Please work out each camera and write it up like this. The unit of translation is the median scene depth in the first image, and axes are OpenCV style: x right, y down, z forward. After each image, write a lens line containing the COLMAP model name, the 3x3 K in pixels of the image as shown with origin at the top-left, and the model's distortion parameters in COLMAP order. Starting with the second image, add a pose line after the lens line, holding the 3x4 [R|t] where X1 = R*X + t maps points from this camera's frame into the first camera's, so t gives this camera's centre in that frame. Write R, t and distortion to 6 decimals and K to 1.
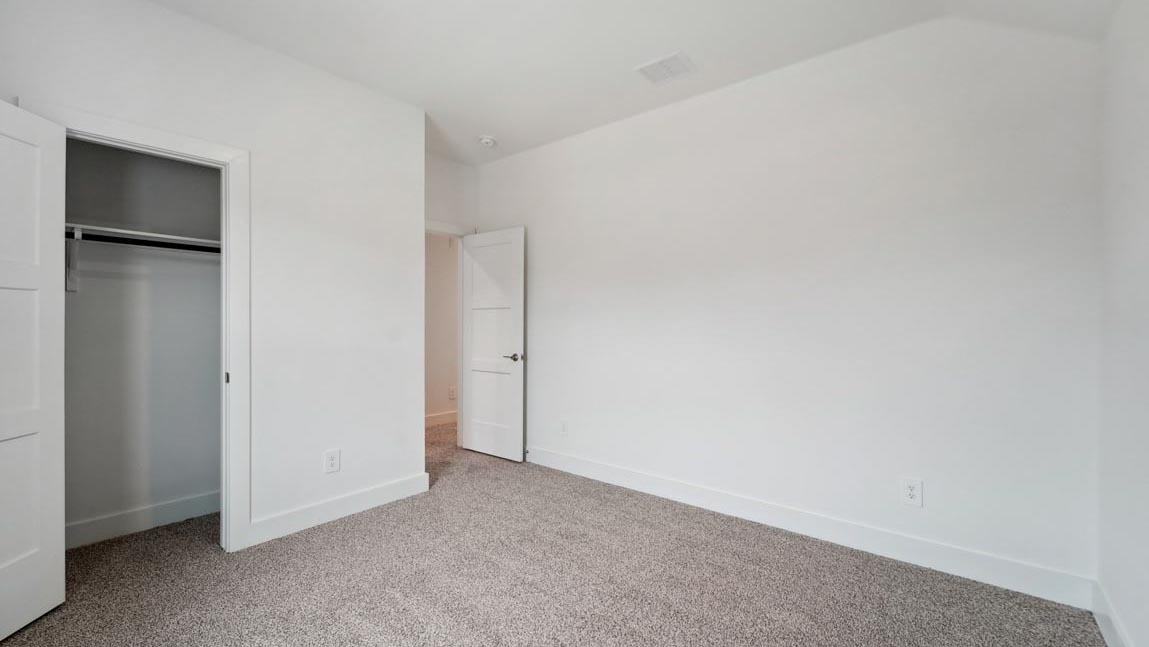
lens RADIAL K [[473.4, 0, 574.5], [0, 473.4, 323.5], [0, 0, 1]] dist [0.001584, -0.000013]
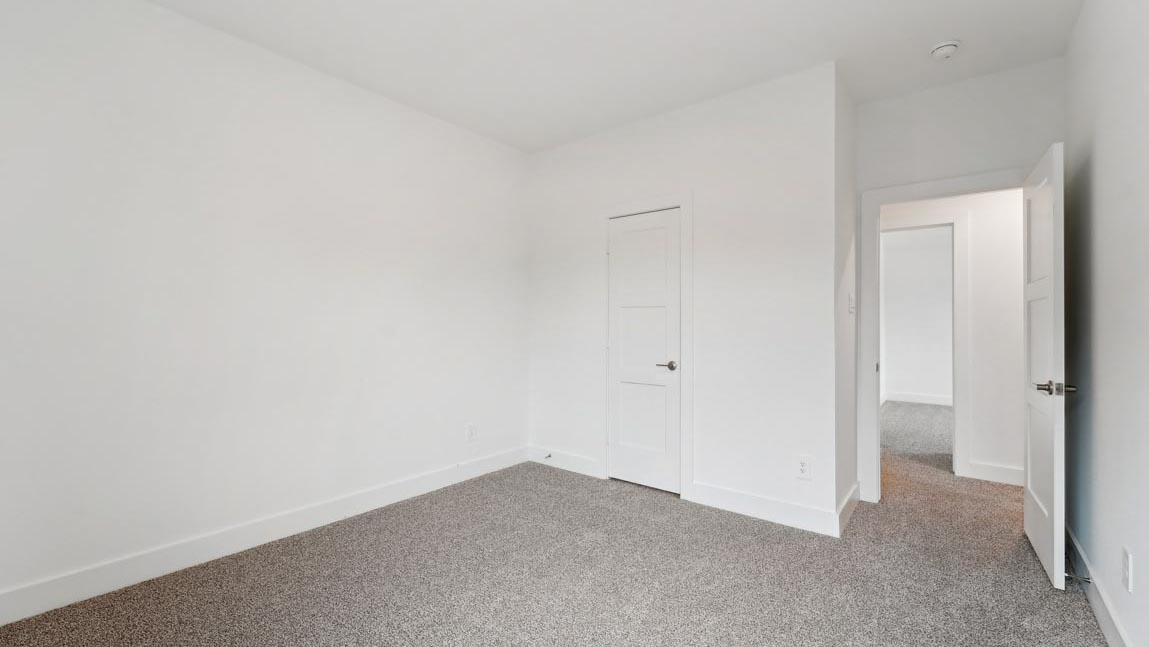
lens RADIAL K [[448.9, 0, 561.6], [0, 448.9, 321.4], [0, 0, 1]] dist [-0.000144, -0.000105]
pose [[0.059356, -0.015562, -0.998116, 1.742570], [-0.006318, 0.999853, -0.015965, 0.032425], [0.998217, 0.007254, 0.059249, 2.053742]]
